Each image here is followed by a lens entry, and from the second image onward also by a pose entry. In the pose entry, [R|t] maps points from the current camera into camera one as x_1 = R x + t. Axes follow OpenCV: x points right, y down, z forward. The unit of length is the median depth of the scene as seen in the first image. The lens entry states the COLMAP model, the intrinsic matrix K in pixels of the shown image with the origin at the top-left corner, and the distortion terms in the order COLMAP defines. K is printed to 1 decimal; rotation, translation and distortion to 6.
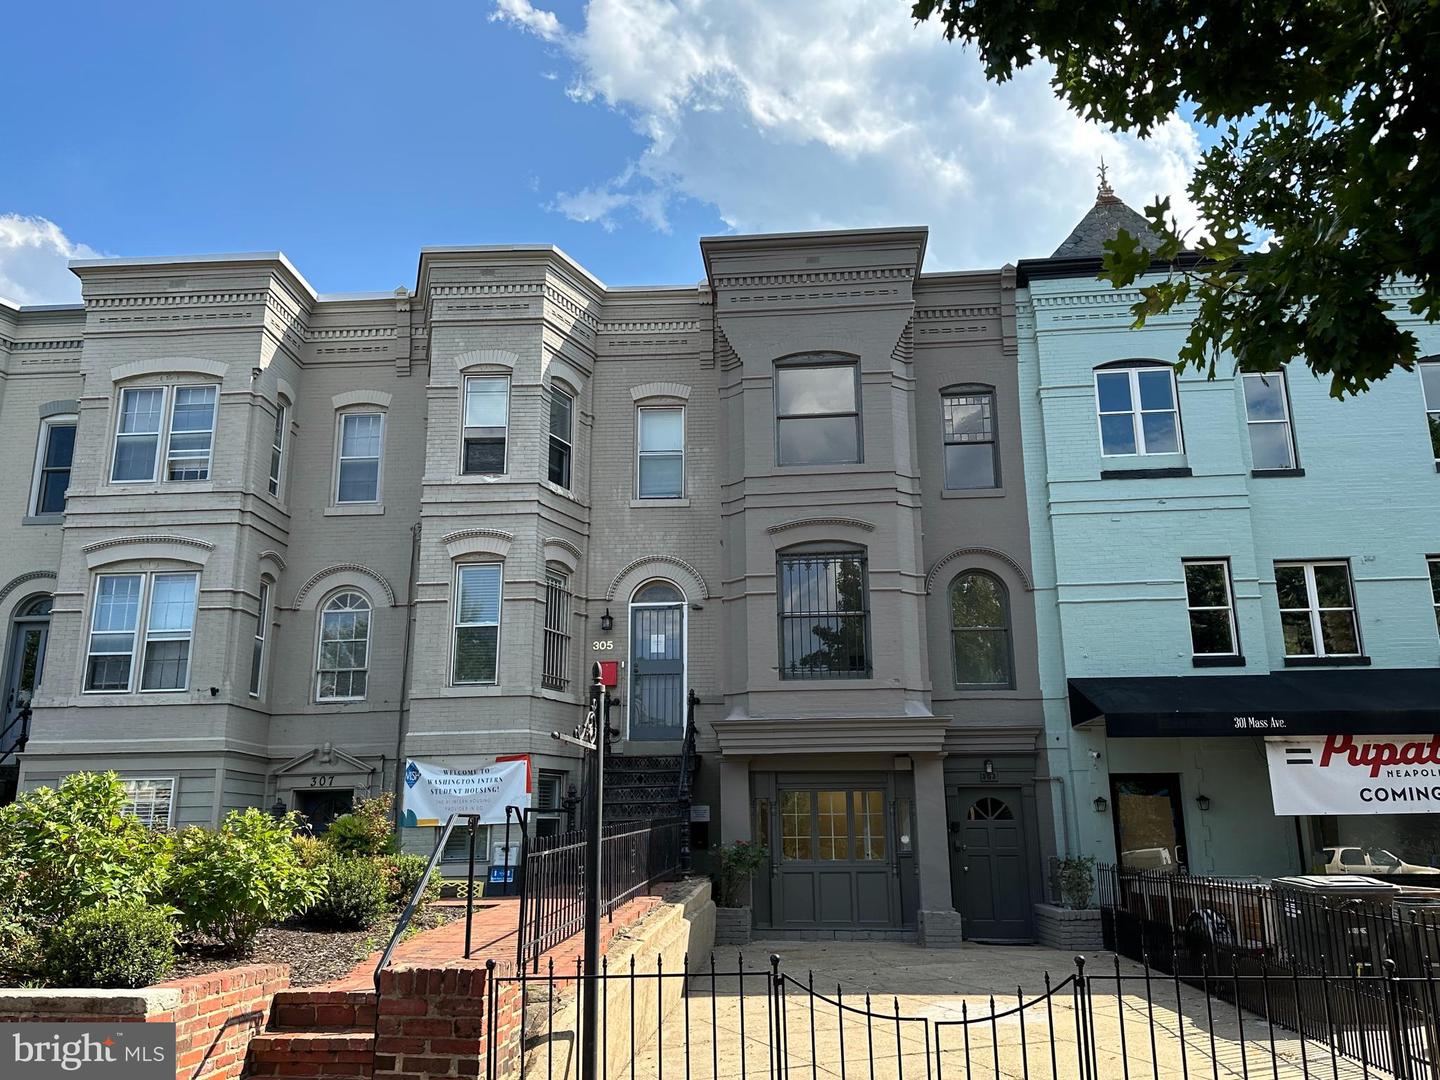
lens RADIAL K [[1174.8, 0, 720.0], [0, 1174.8, 540.0], [0, 0, 1]] dist [0.109745, -0.242168]
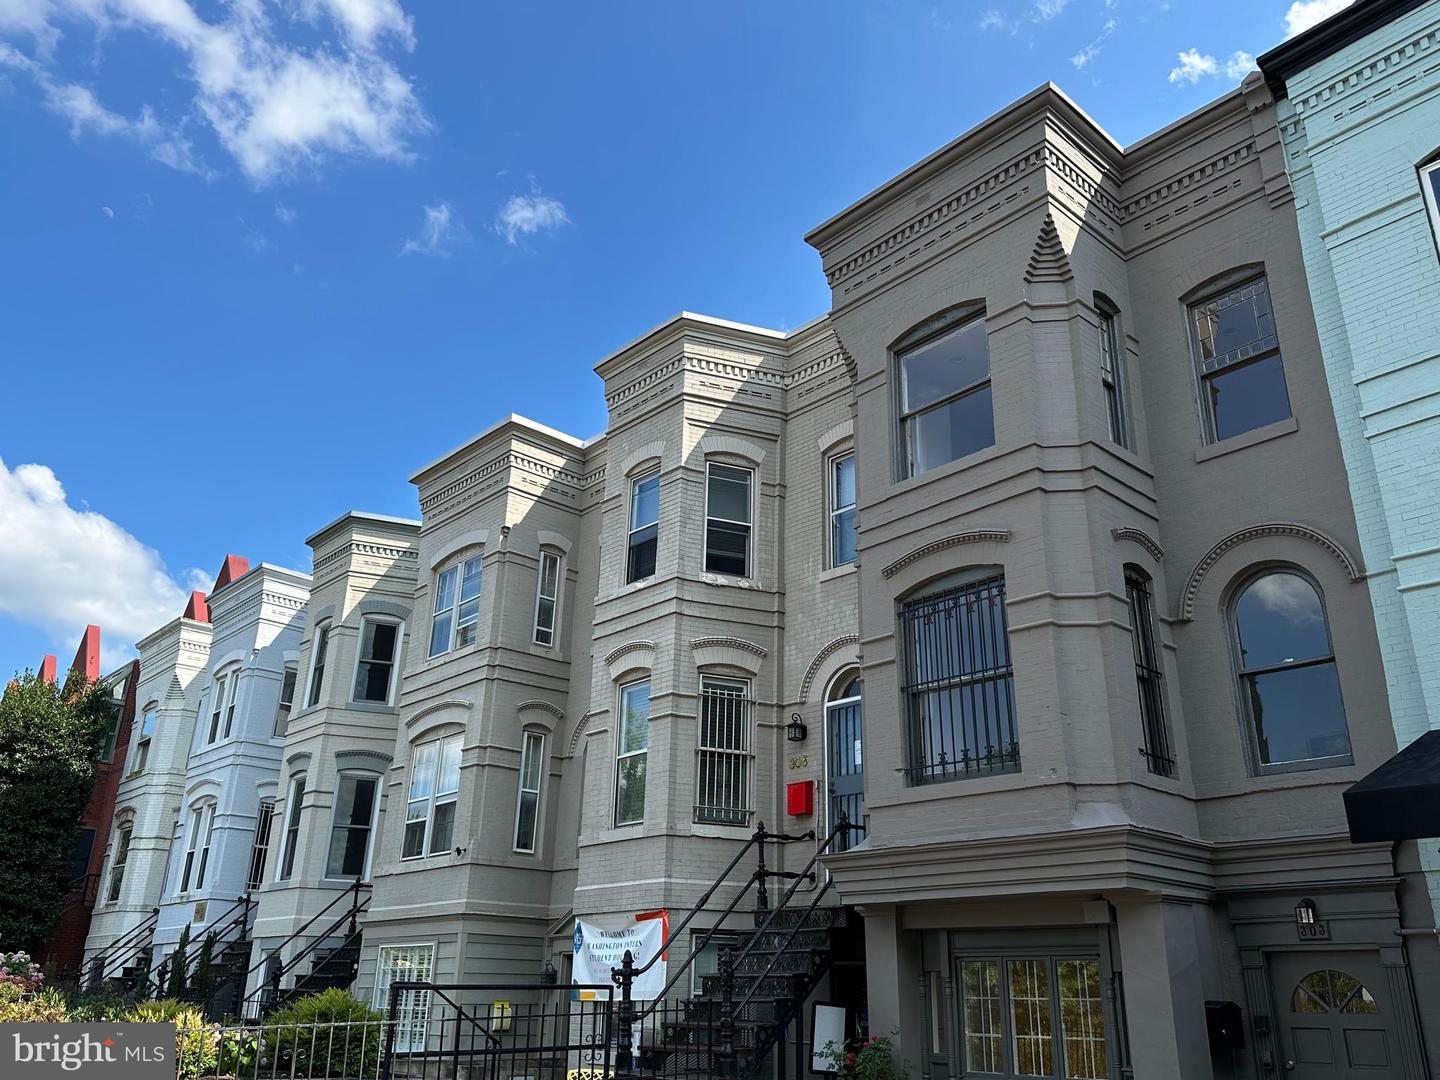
lens RADIAL K [[1147.0, 0, 719.4], [0, 1147.0, 517.4], [0, 0, 1]] dist [0.117616, -0.211017]
pose [[0.715329, -0.245709, -0.654165, 0.416881], [0.146539, 0.968073, -0.203375, 0.082381], [0.683250, 0.049619, 0.728496, 0.406092]]
